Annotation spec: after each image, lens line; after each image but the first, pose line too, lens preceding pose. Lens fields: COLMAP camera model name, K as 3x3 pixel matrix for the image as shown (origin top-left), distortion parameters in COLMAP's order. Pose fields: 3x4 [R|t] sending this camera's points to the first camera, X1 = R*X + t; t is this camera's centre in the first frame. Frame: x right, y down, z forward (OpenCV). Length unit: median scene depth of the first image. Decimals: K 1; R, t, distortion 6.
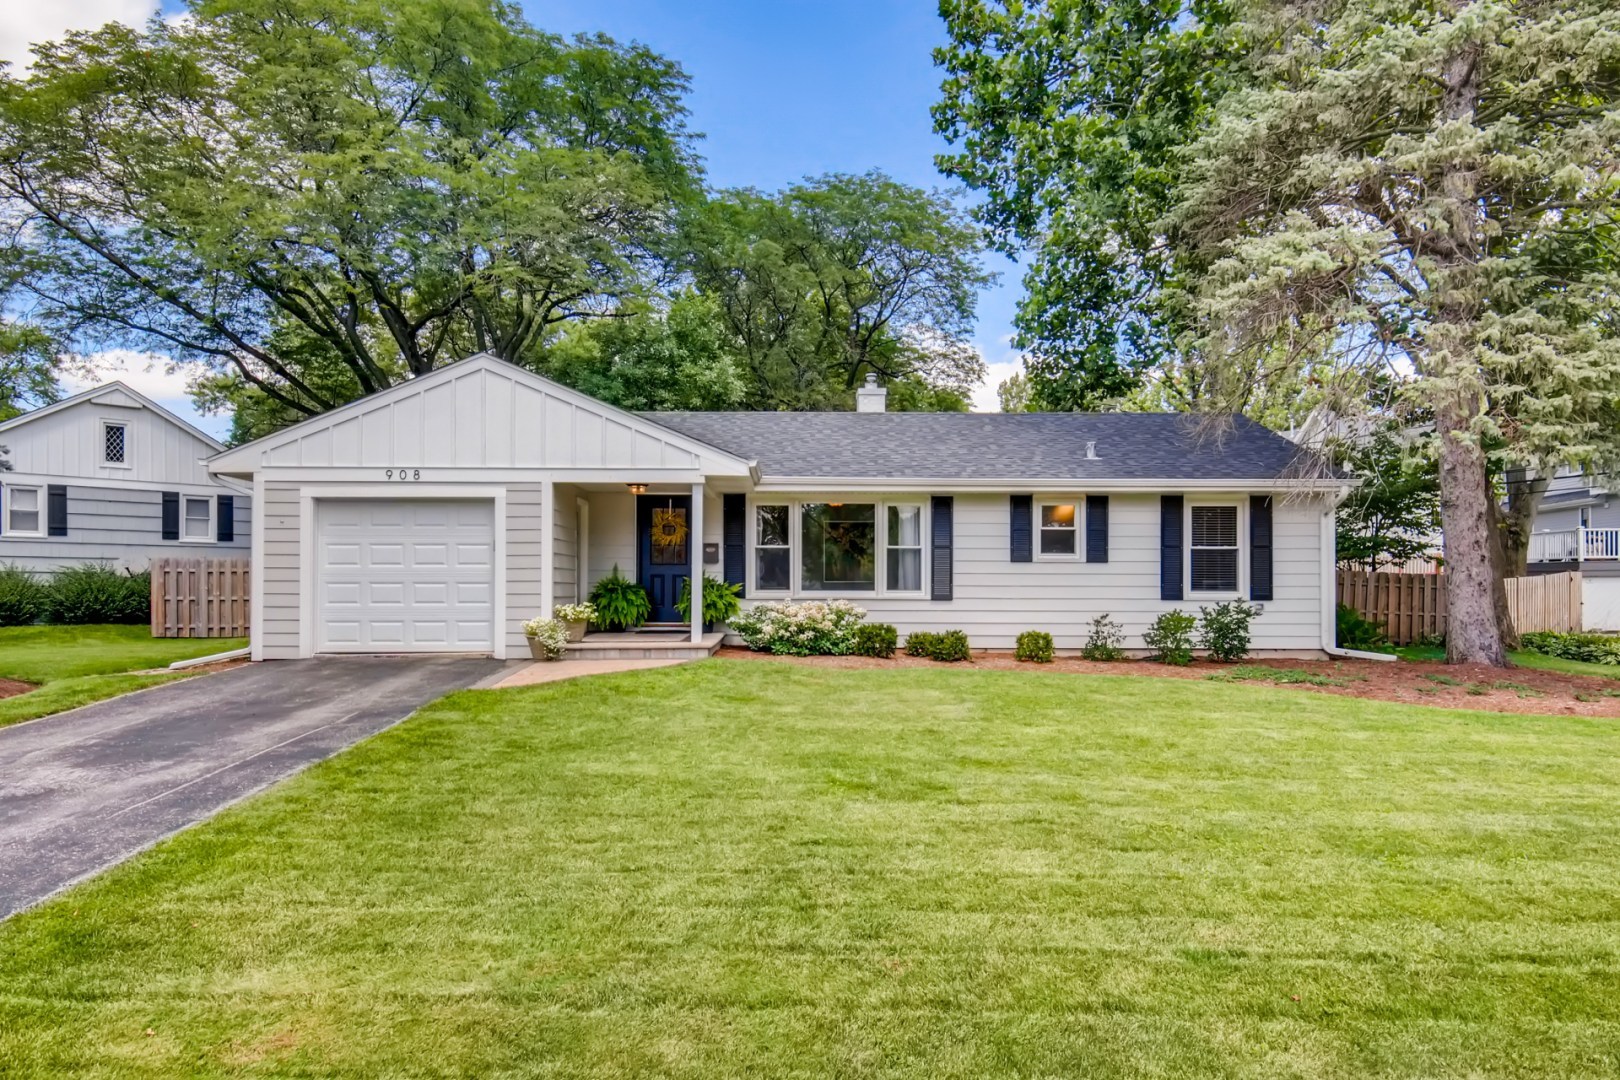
lens RADIAL K [[999.9, 0, 810.0], [0, 999.9, 540.0], [0, 0, 1]] dist [0.041737, -0.000294]
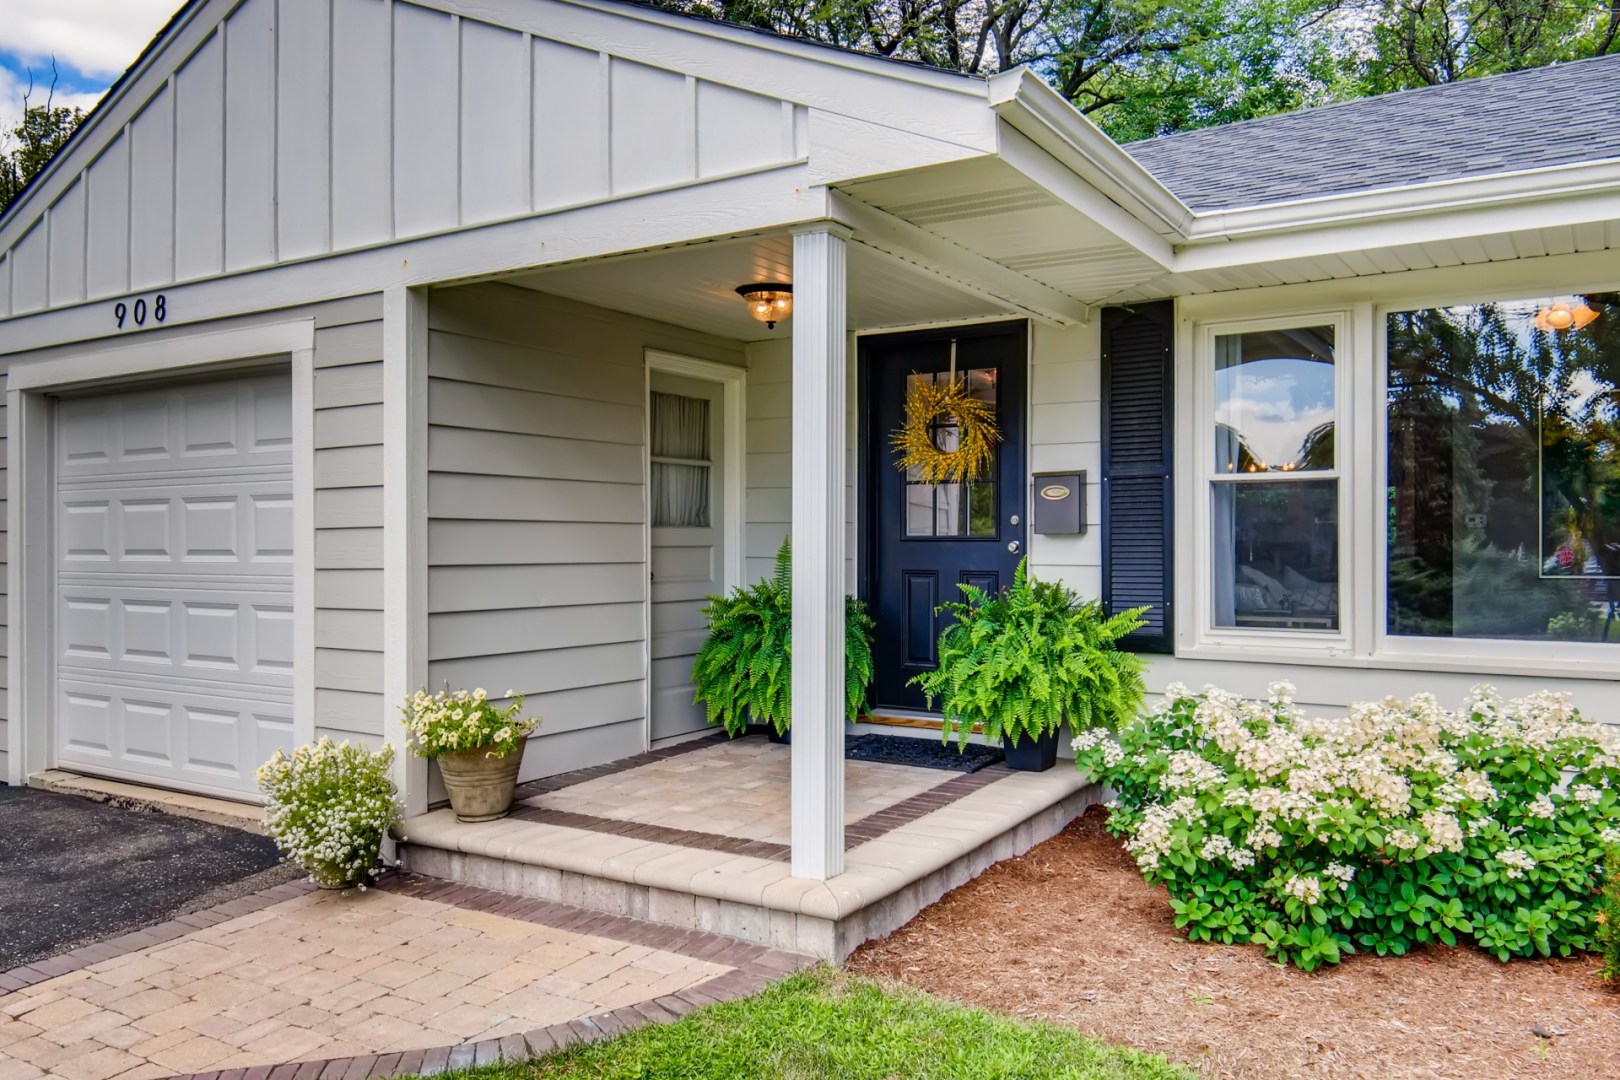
lens RADIAL K [[1207.3, 0, 810.0], [0, 1207.3, 540.0], [0, 0, 1]] dist [-0.006170, -0.001723]
pose [[0.835737, -0.000361, -0.549130, 0.041441], [0.028291, 0.998700, 0.042401, 0.006284], [0.548401, -0.050972, 0.834660, 0.642988]]
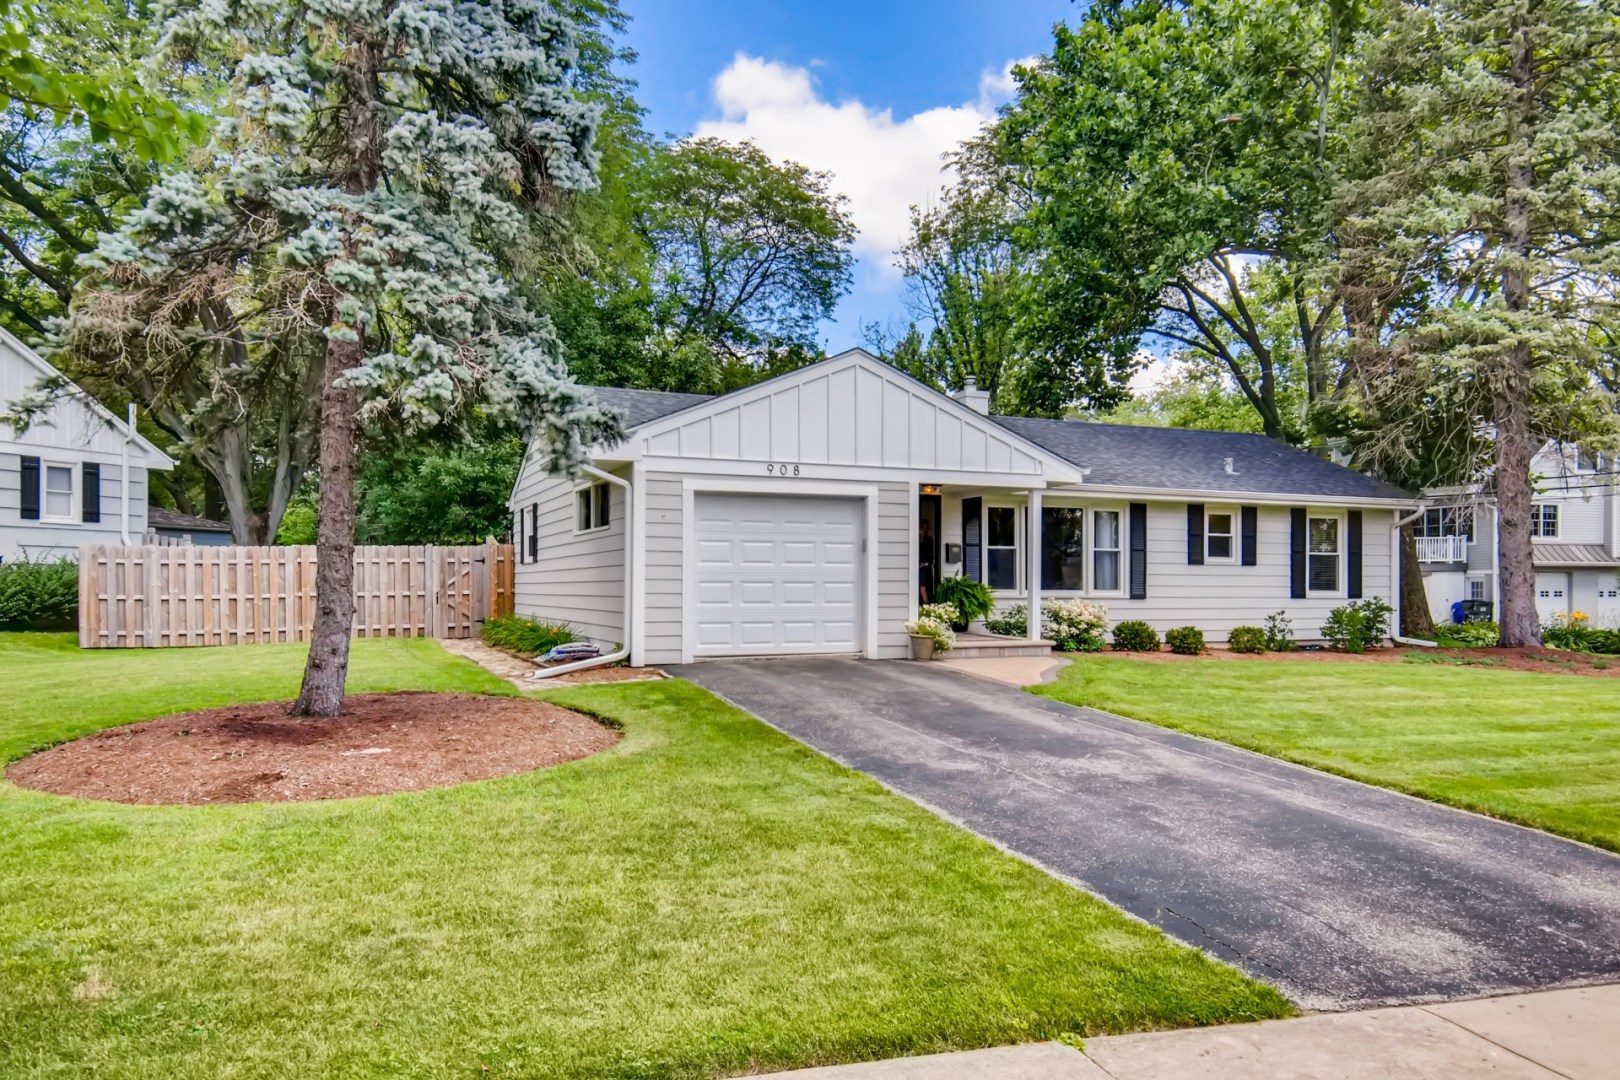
lens RADIAL K [[1140.7, 0, 810.0], [0, 1140.7, 540.0], [0, 0, 1]] dist [0.022140, -0.000918]
pose [[0.925486, 0.017356, 0.378385, -0.670612], [-0.021284, 0.999754, 0.006202, -0.004254], [-0.378185, -0.013794, 0.925627, -0.015931]]
